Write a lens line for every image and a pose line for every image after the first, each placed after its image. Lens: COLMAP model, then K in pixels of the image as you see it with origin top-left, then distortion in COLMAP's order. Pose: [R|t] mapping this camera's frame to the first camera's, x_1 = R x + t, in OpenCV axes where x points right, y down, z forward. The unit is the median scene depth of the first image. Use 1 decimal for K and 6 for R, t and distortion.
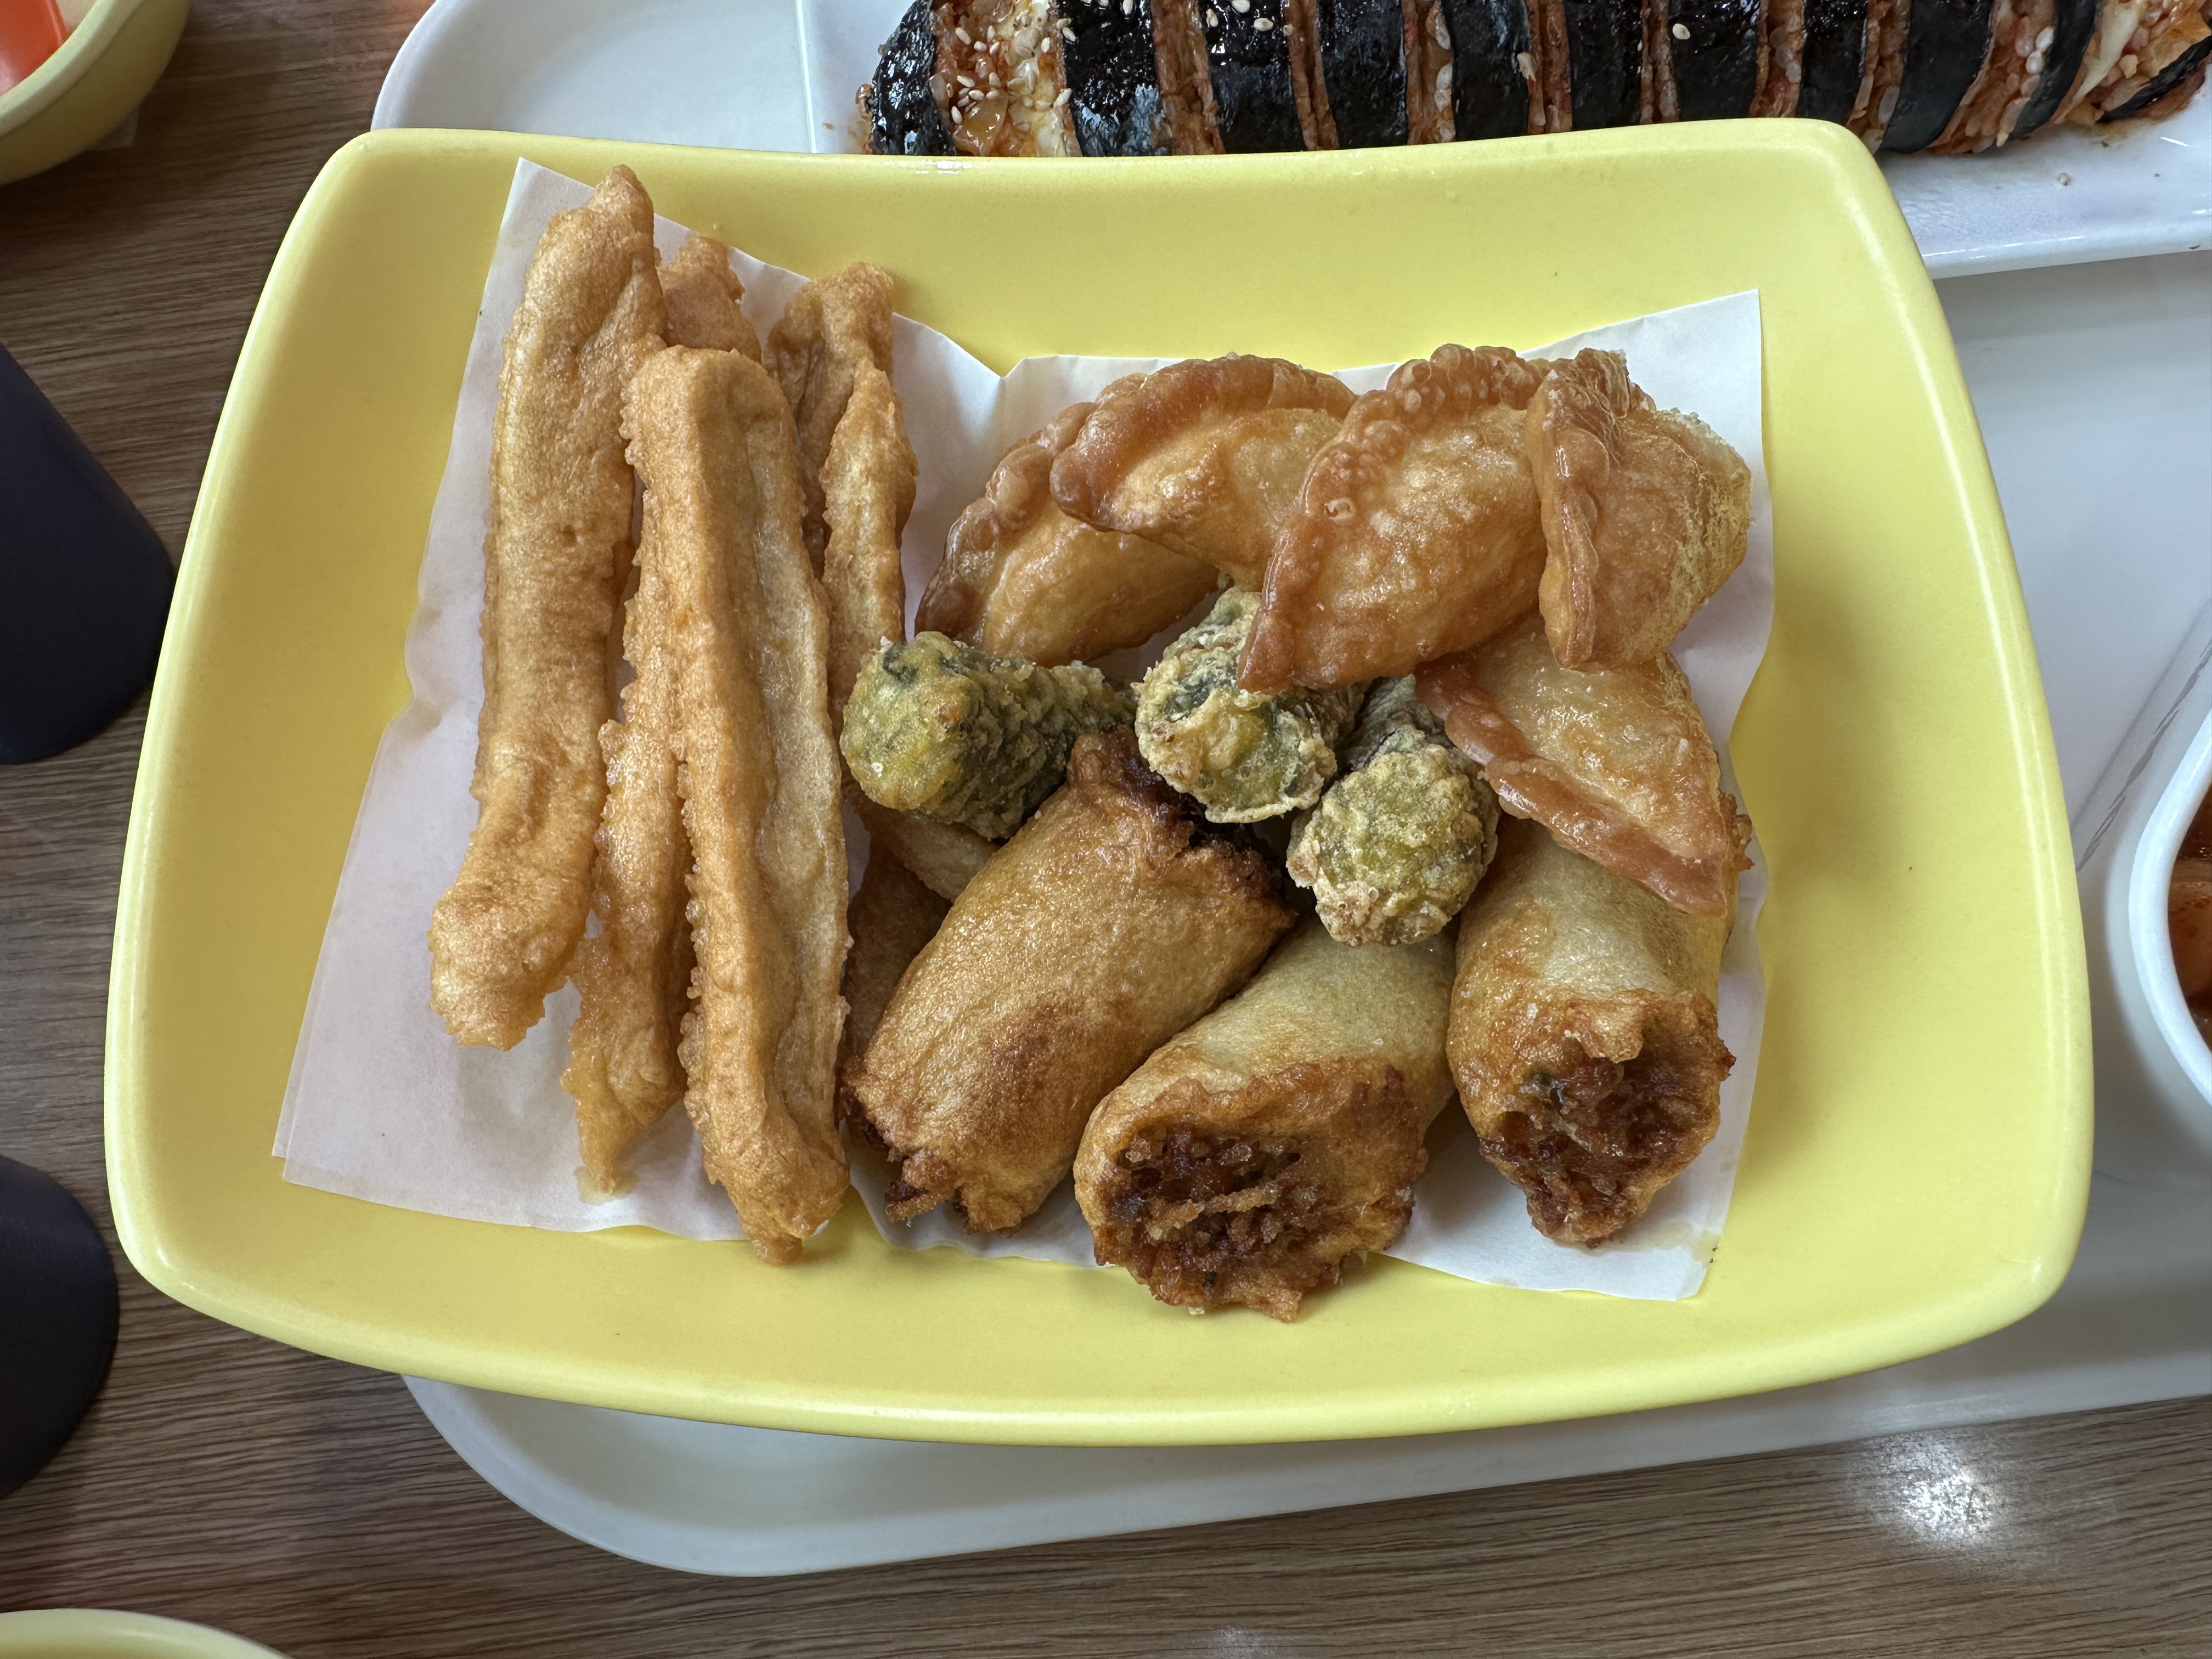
lens RADIAL K [[1548.0, 0, 1094.2], [0, 1548.0, 914.2], [0, 0, 1]] dist [0.040502, -0.045742]
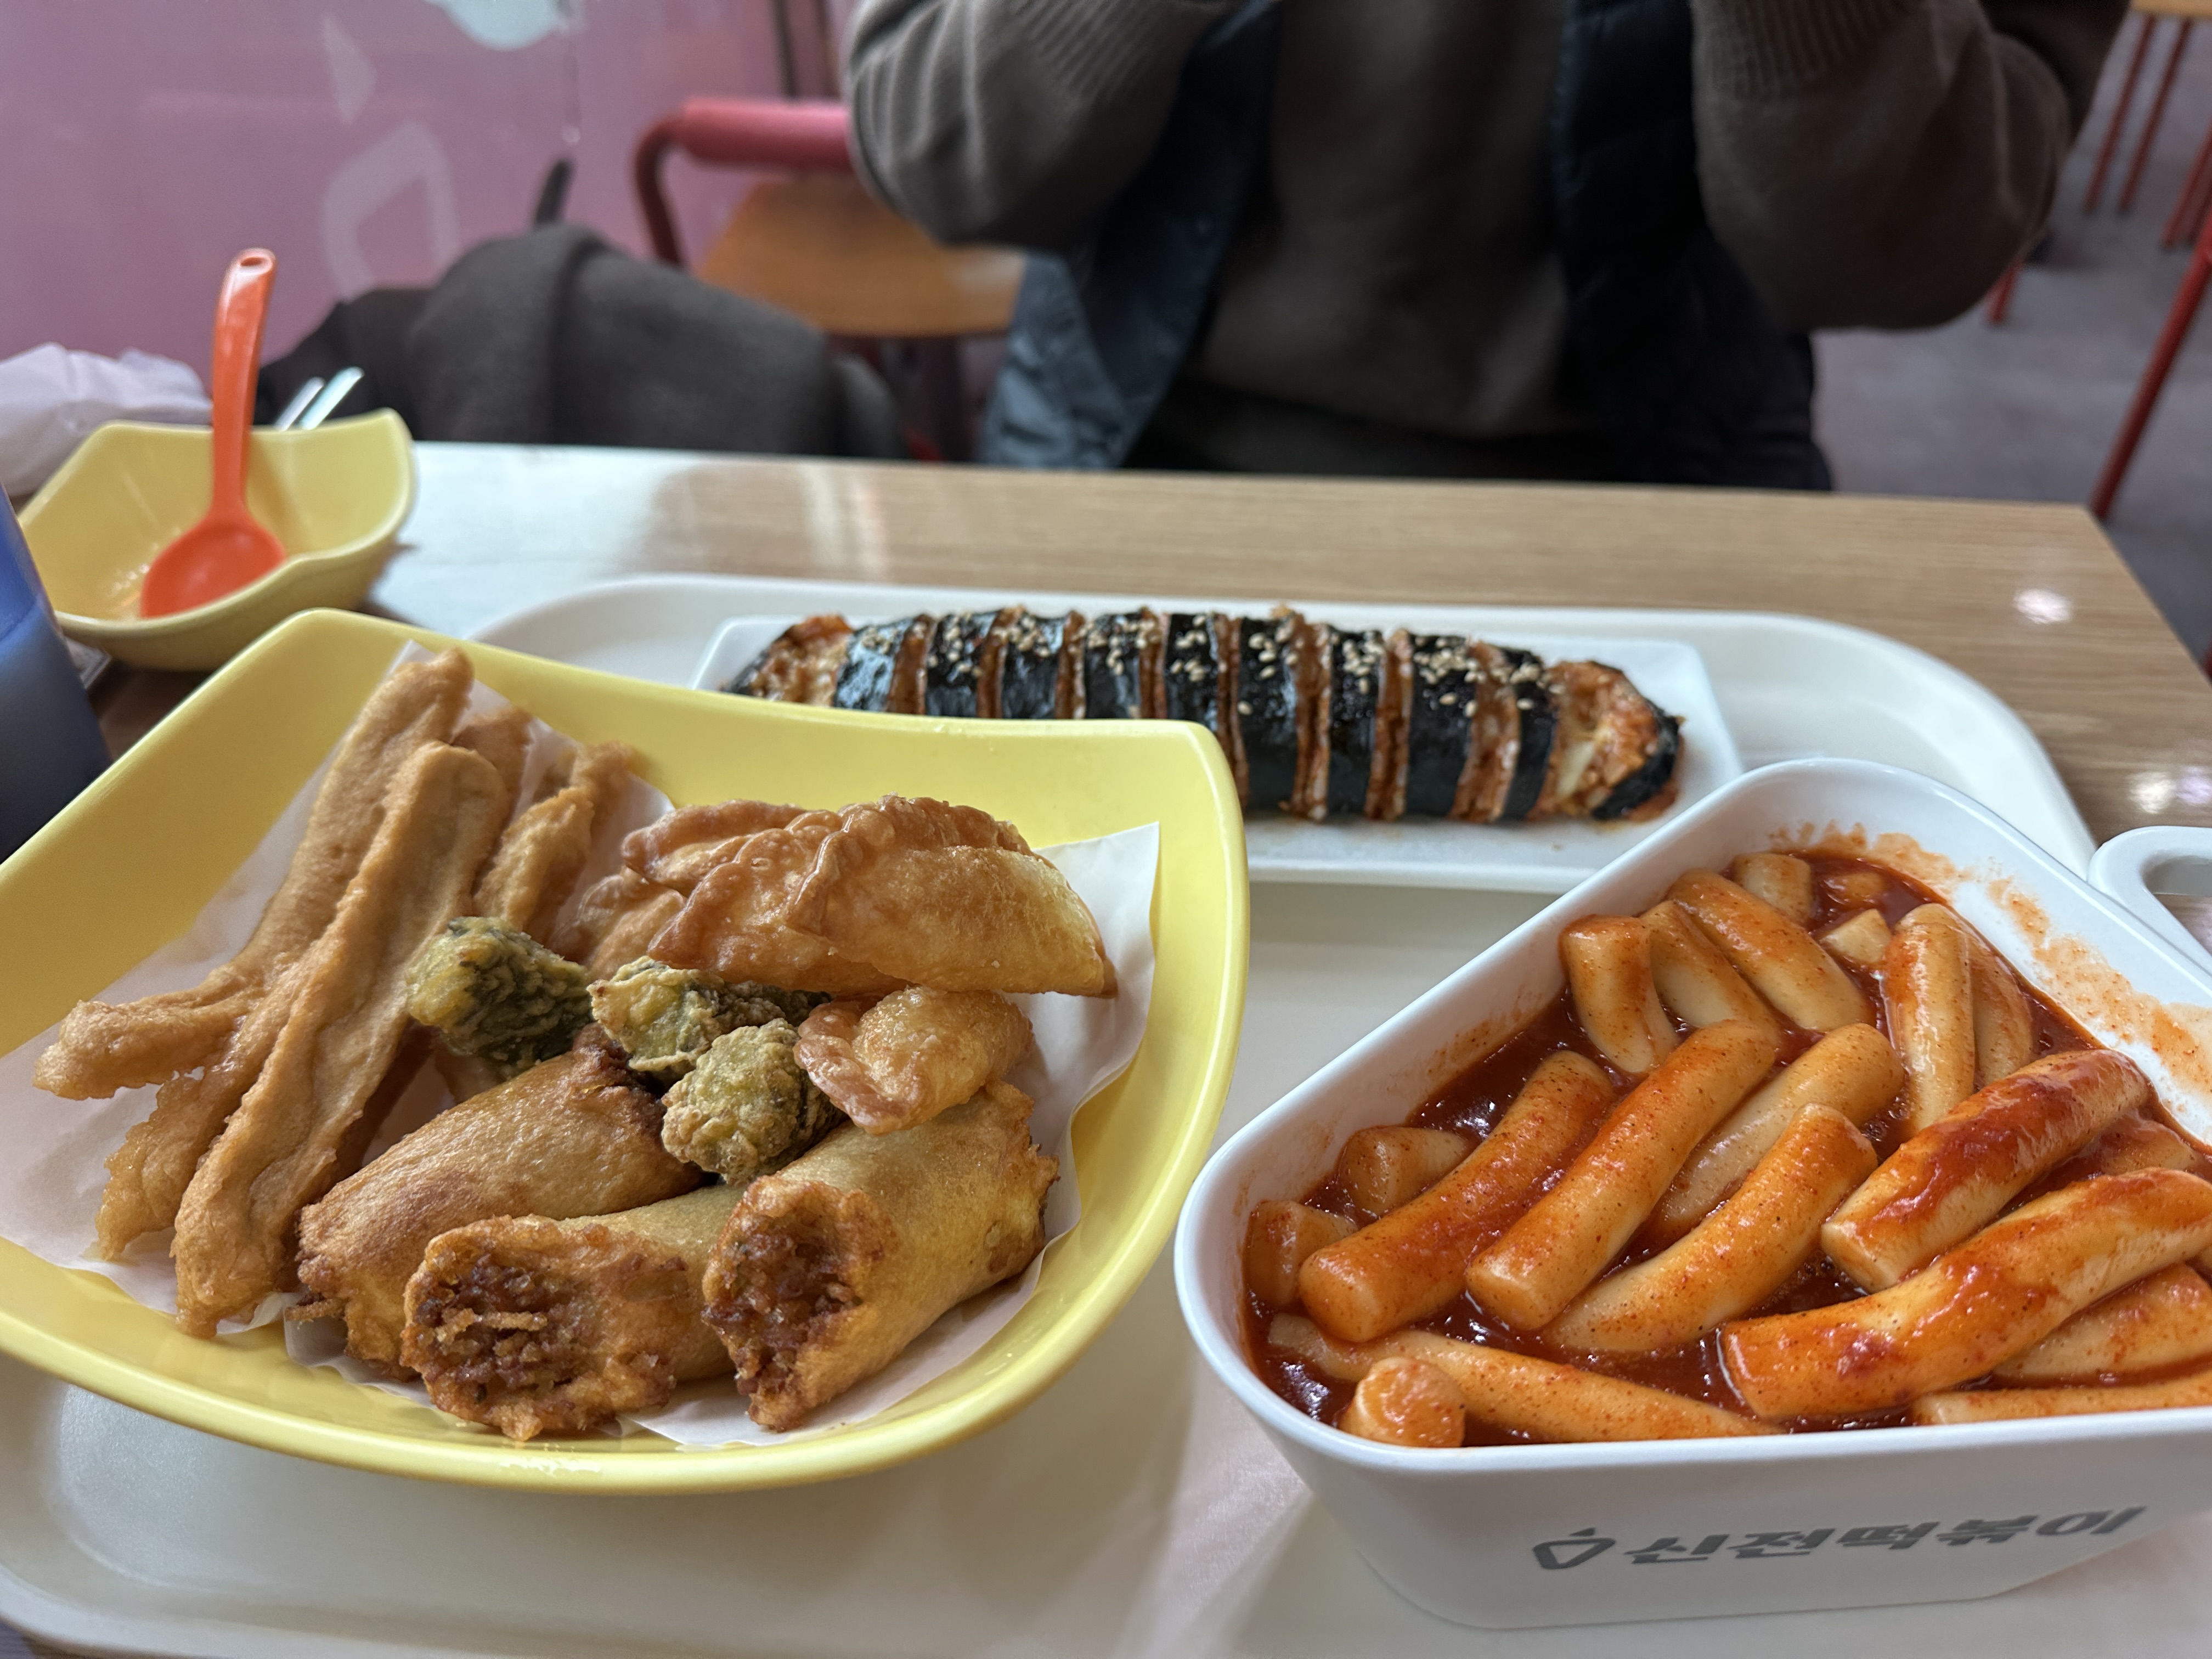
lens RADIAL K [[1538.5, 0, 1145.3], [0, 1538.5, 850.2], [0, 0, 1]] dist [0.093091, -0.154896]
pose [[0.979203, 0.141692, -0.145210, 0.672527], [-0.195173, 0.853321, -0.483477, 0.338951], [0.055406, 0.501763, 0.863229, -0.230658]]
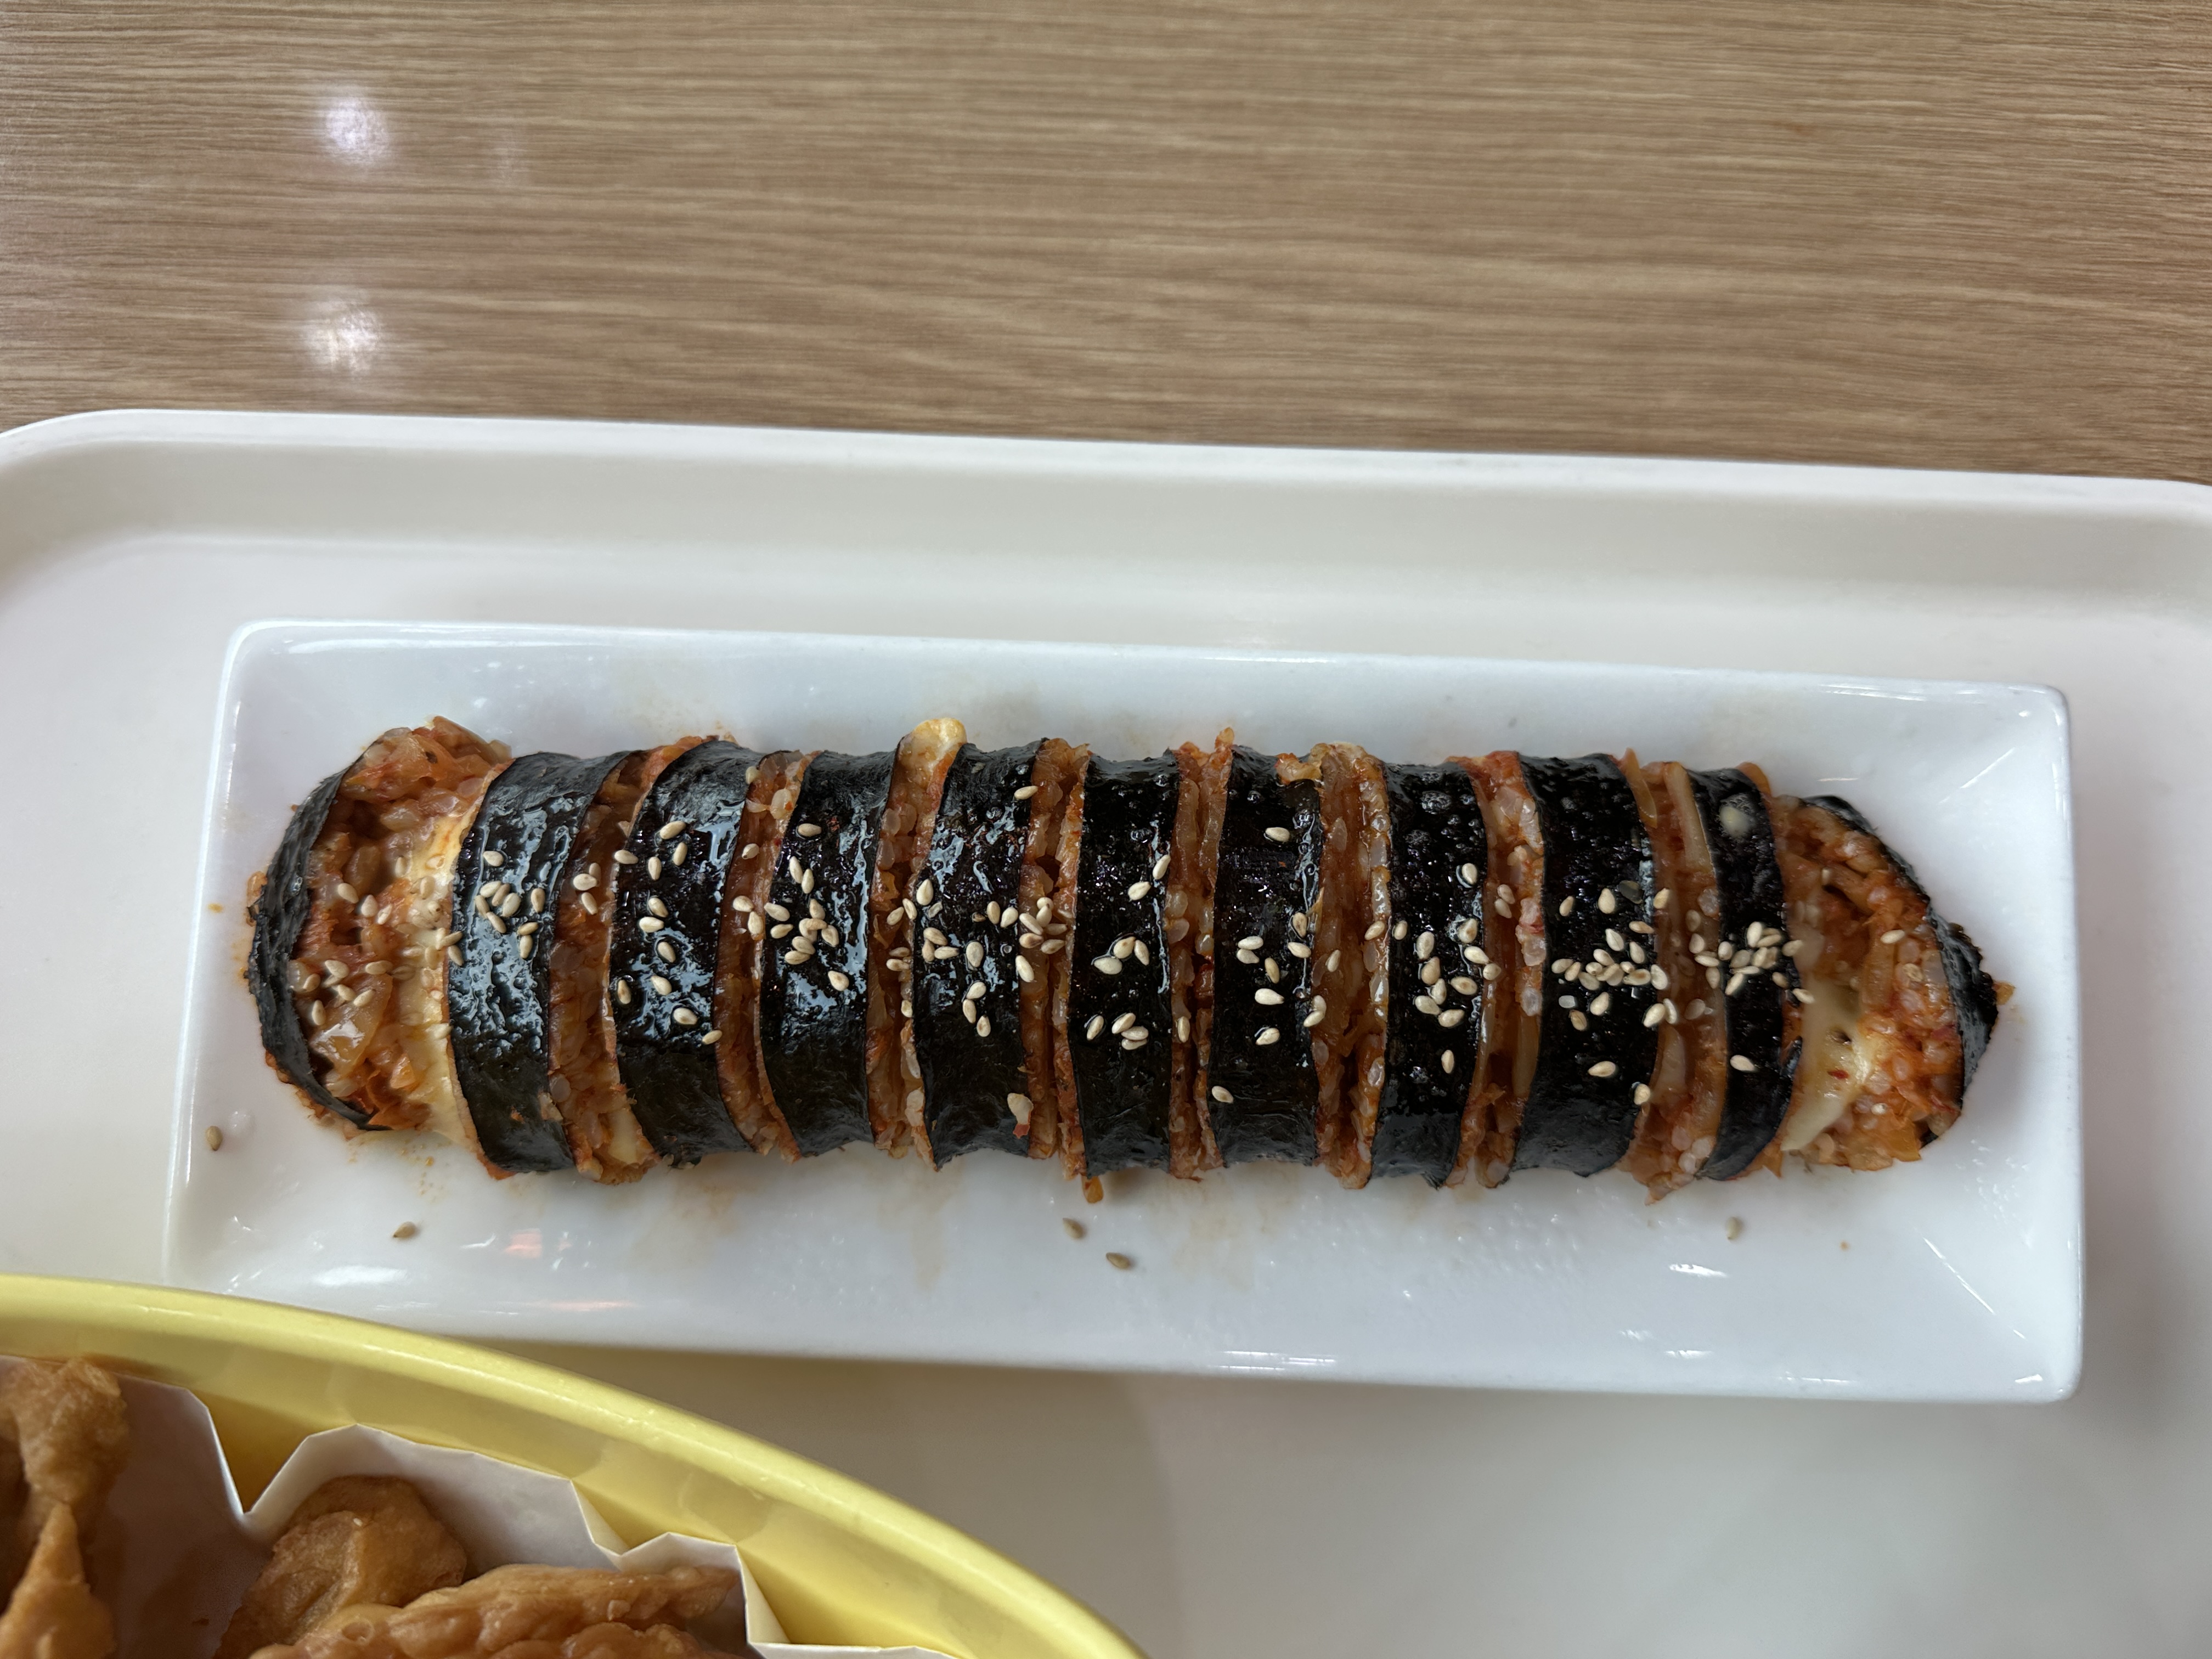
lens RADIAL K [[1573.2, 0, 1106.0], [0, 1573.2, 829.5], [0, 0, 1]] dist [0.072599, -0.177451]
pose [[0.985413, 0.169966, -0.008553, 0.397024], [-0.164084, 0.962238, 0.217195, -1.122067], [0.045146, -0.212624, 0.976091, 0.333505]]
